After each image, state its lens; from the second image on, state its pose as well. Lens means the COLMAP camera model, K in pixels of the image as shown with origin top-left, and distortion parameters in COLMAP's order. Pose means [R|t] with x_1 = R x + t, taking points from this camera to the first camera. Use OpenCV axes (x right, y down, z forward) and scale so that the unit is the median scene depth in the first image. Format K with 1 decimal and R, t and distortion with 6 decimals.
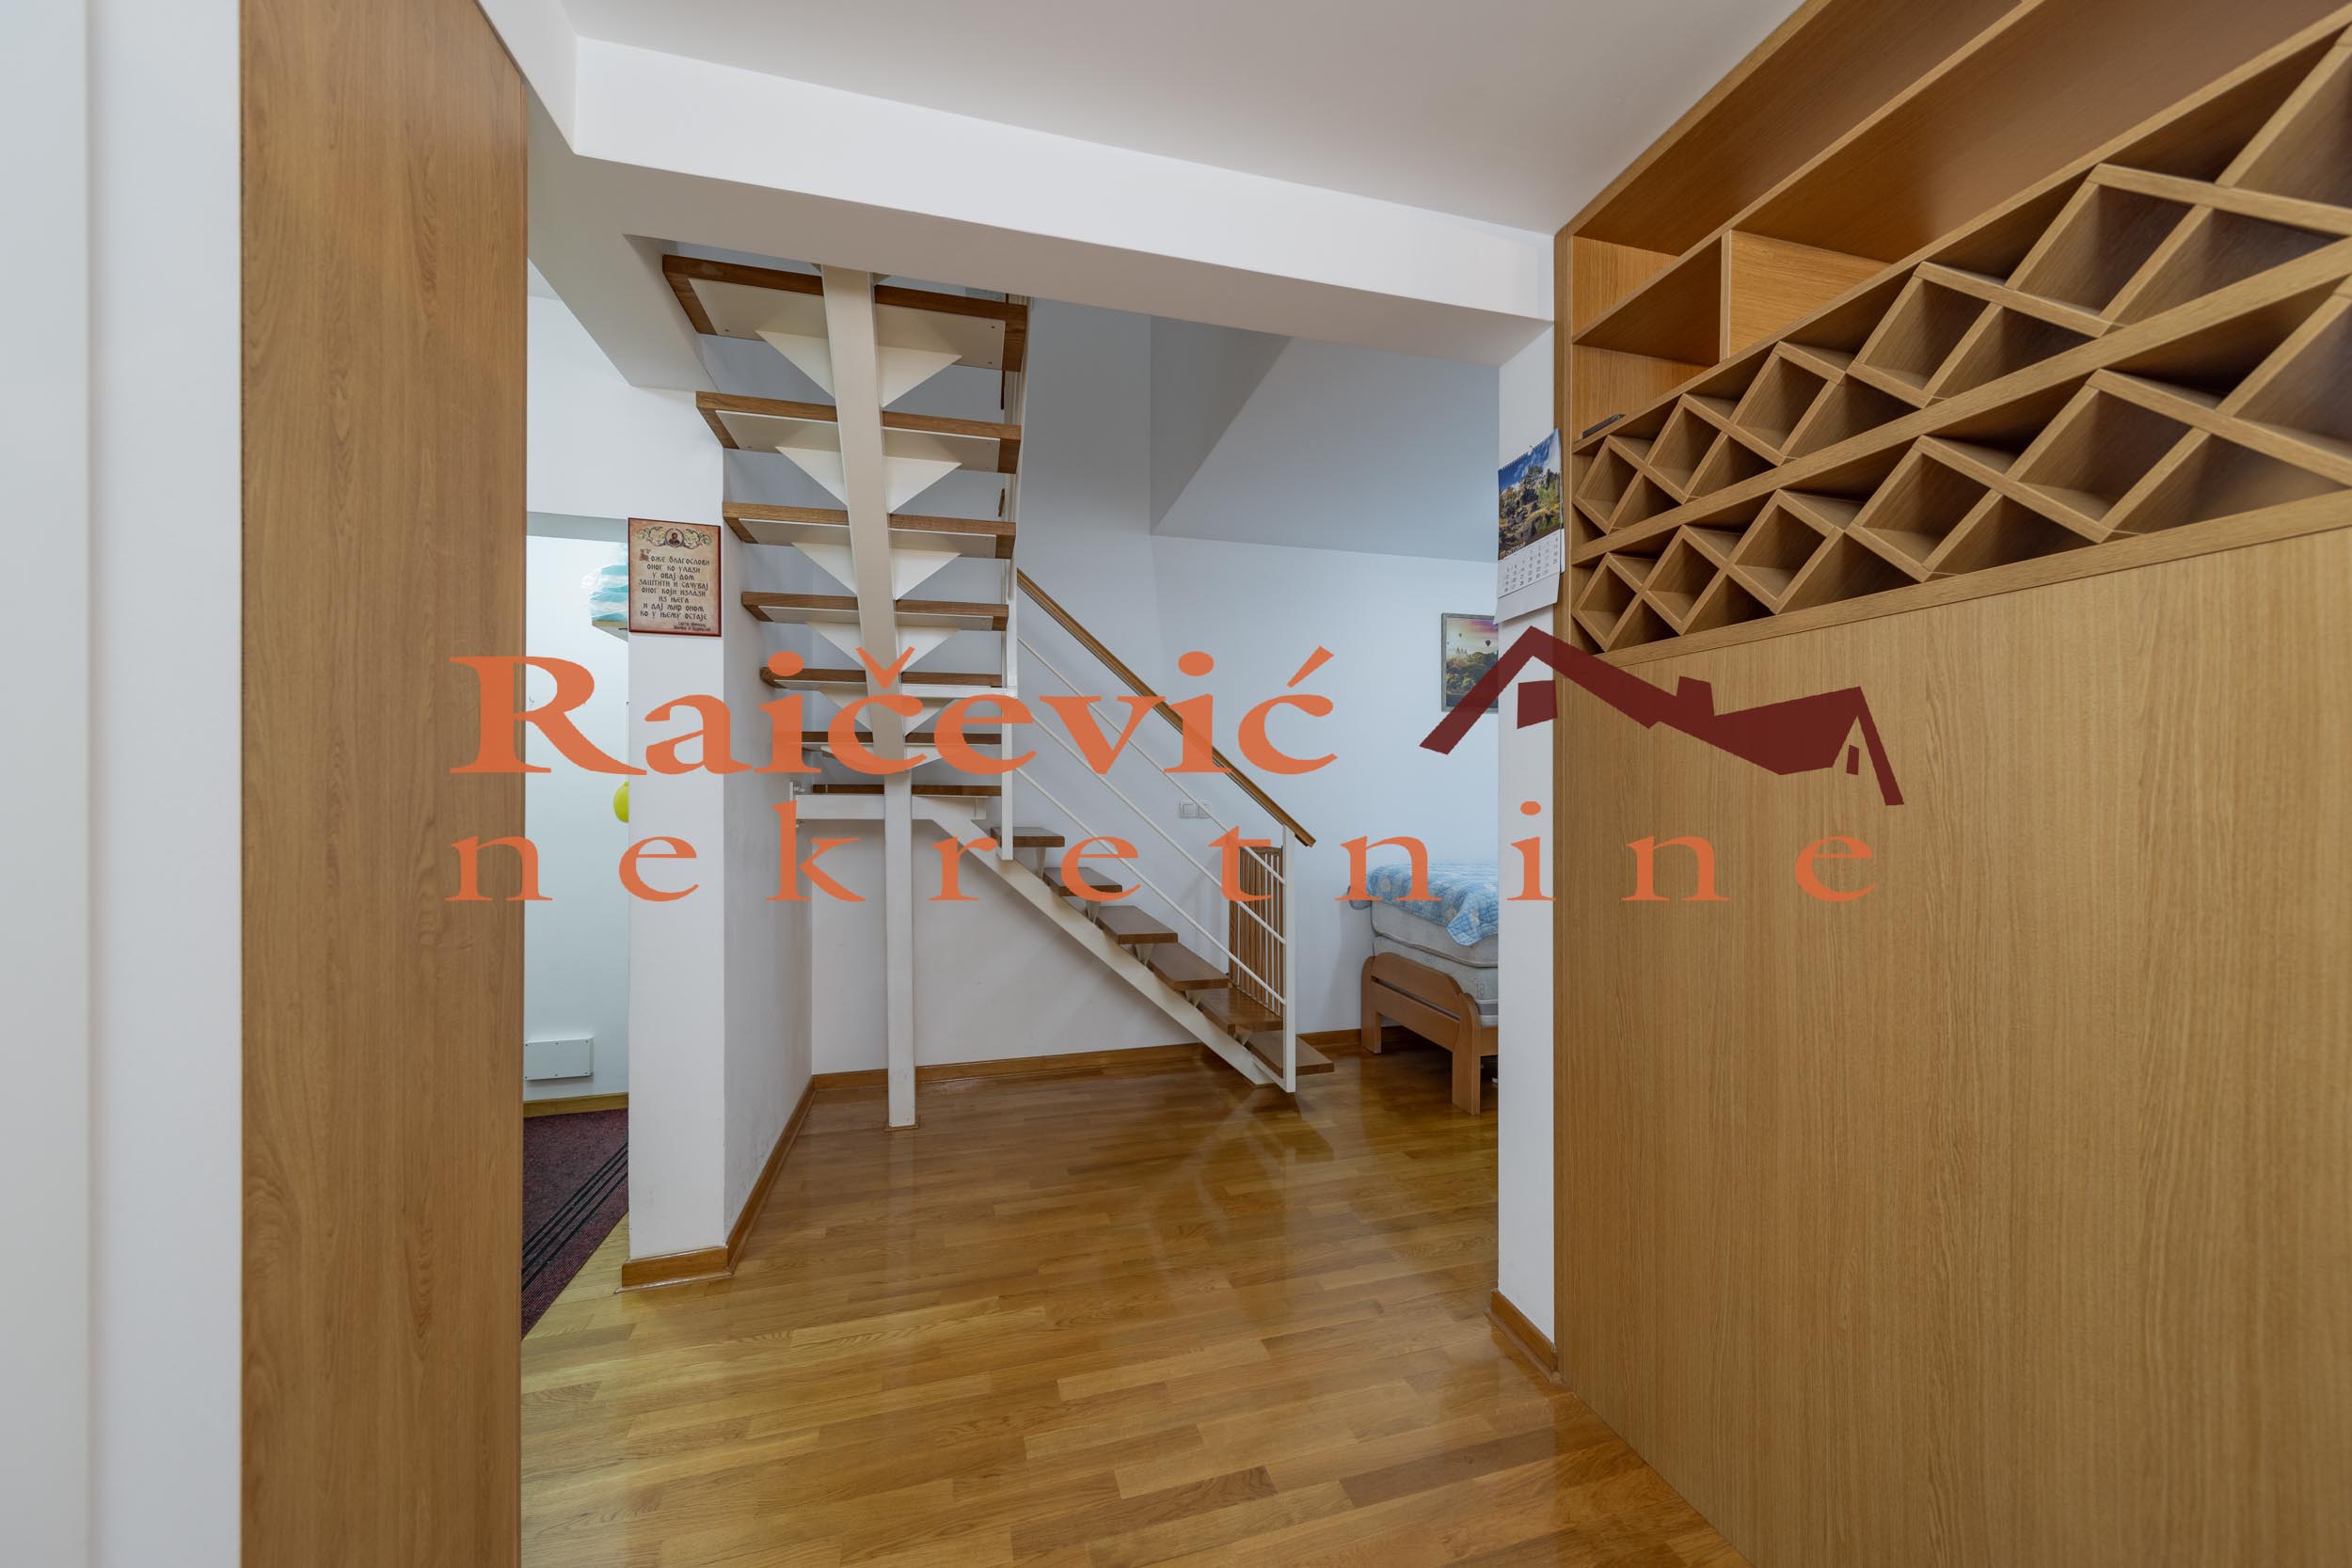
lens RADIAL K [[826.3, 0, 1185.3], [0, 826.3, 788.5], [0, 0, 1]] dist [0.002008, -0.000657]
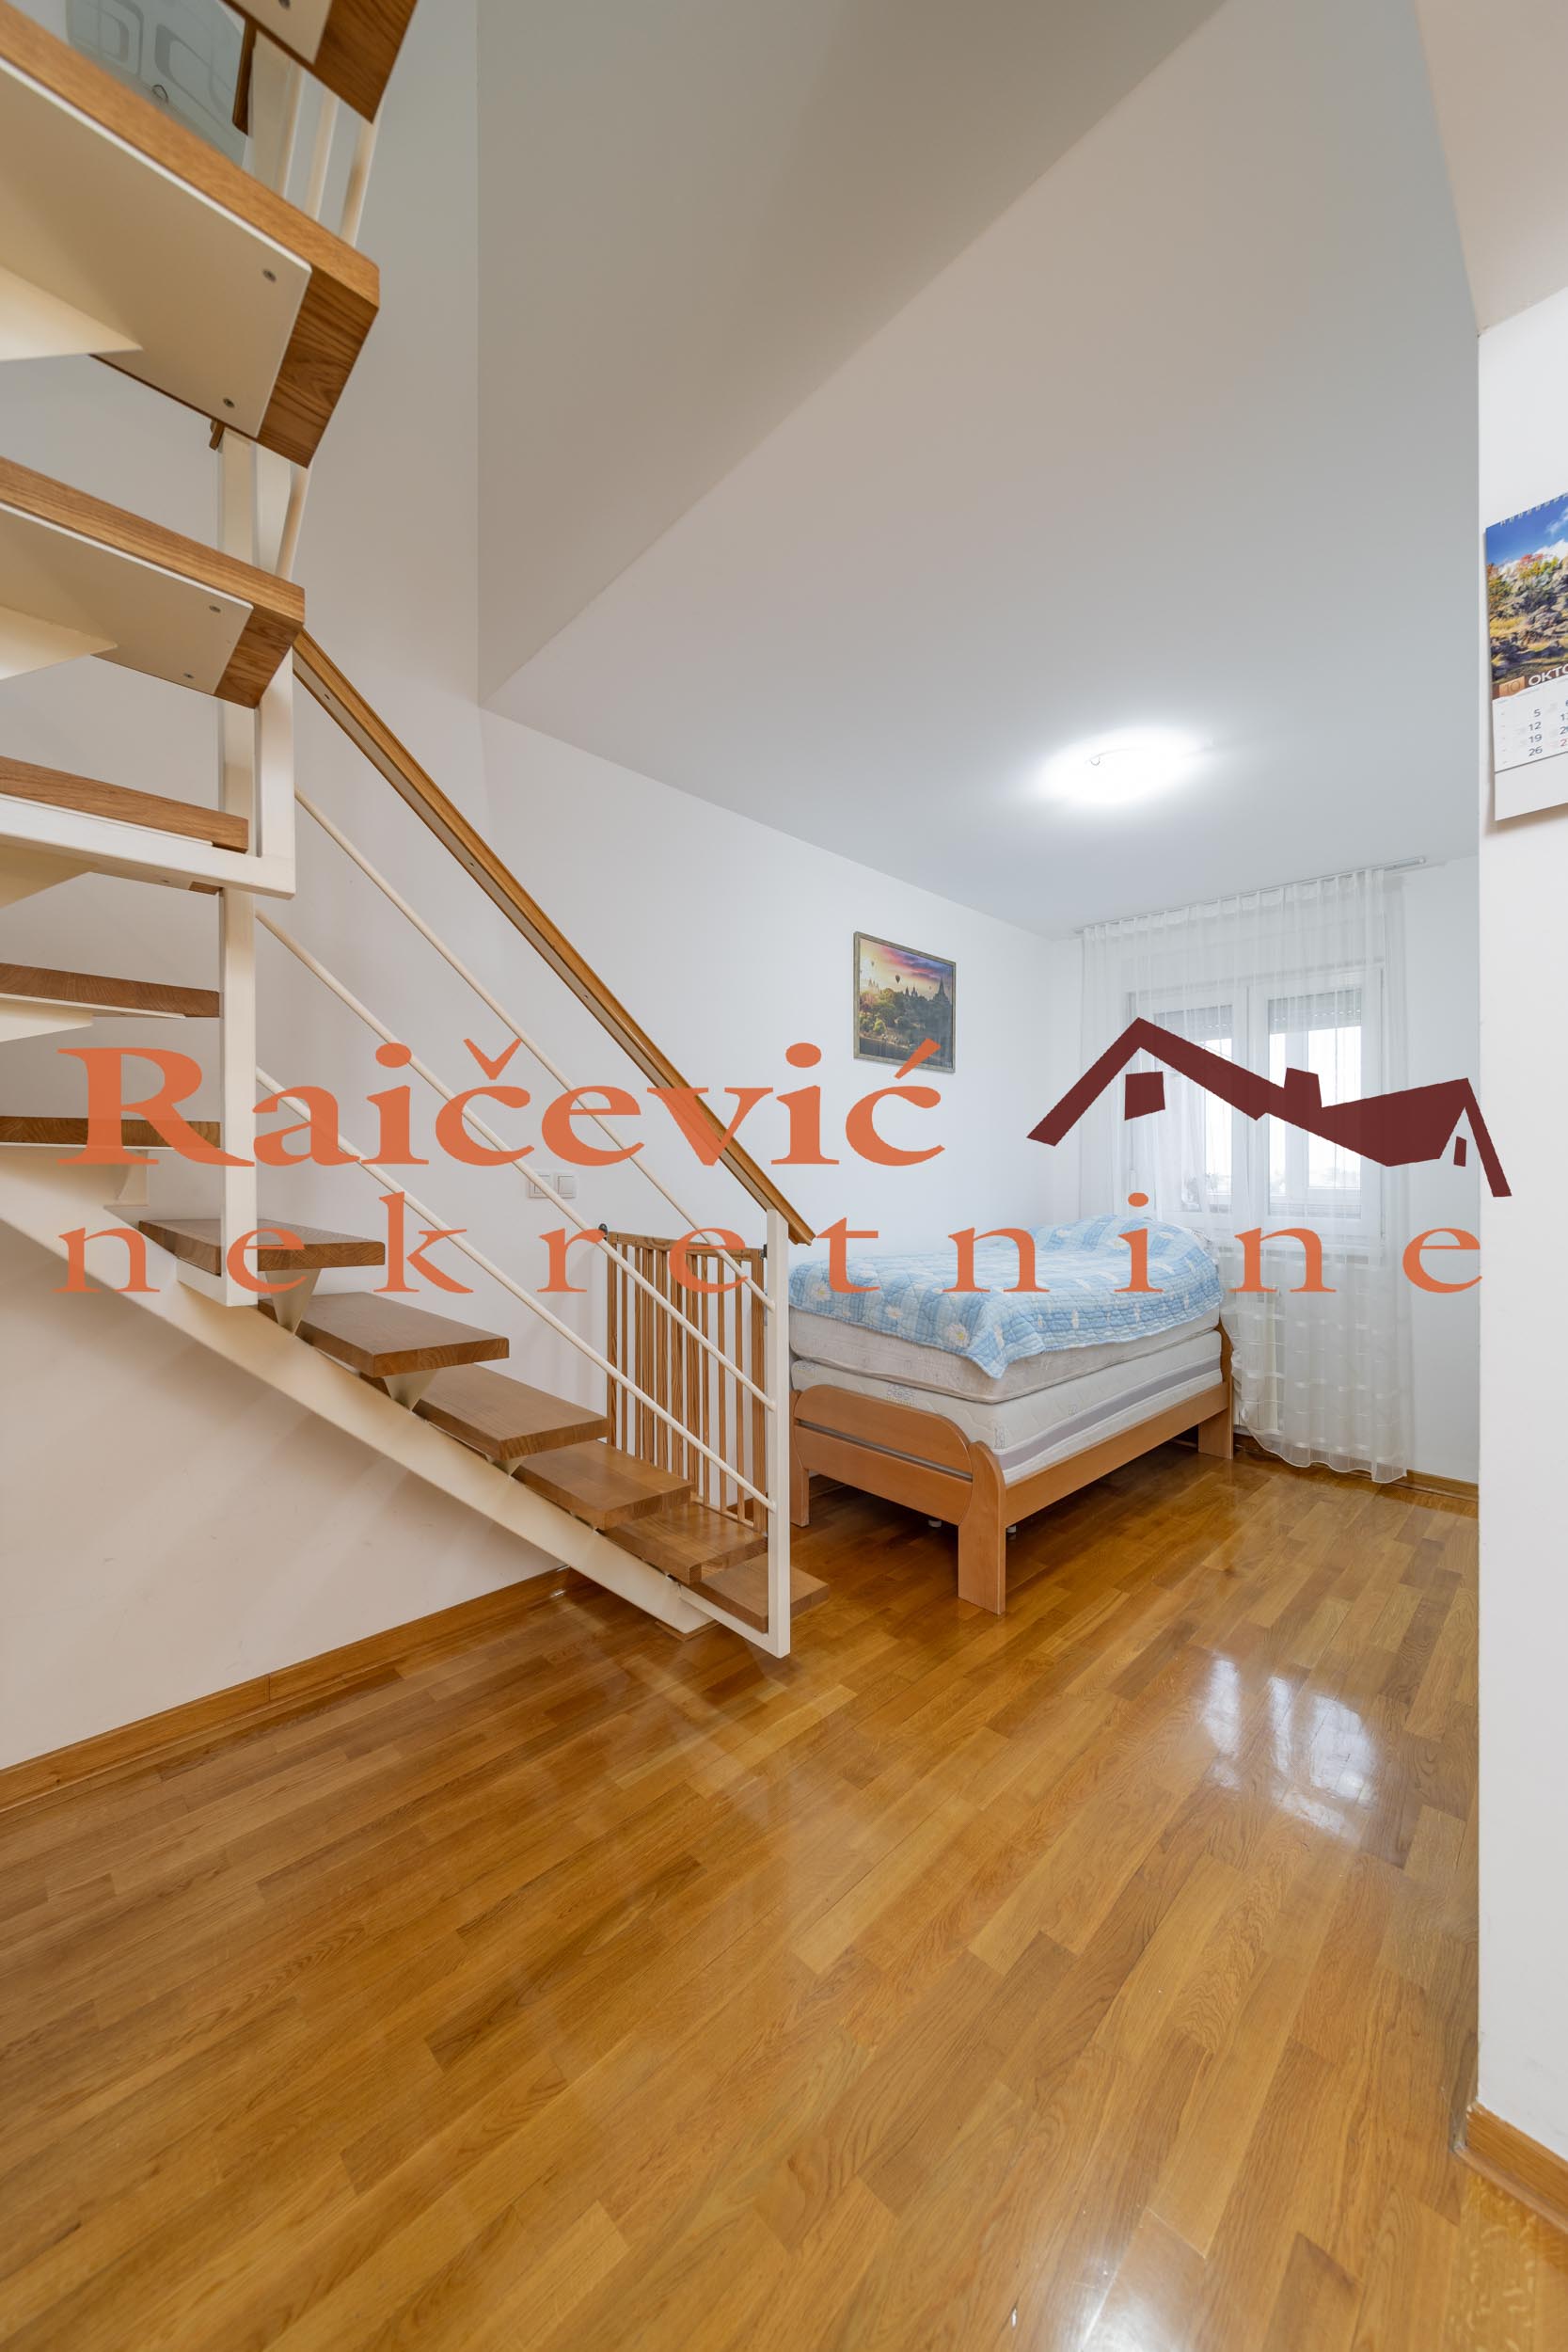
lens RADIAL K [[826.3, 0, 785.0], [0, 826.3, 1178.3], [0, 0, 1]] dist [0.002008, -0.000657]
pose [[0.878410, 0.007455, 0.477850, -0.149566], [-0.016578, 0.999752, 0.014878, 0.011028], [-0.477620, -0.020991, 0.878316, 0.447266]]
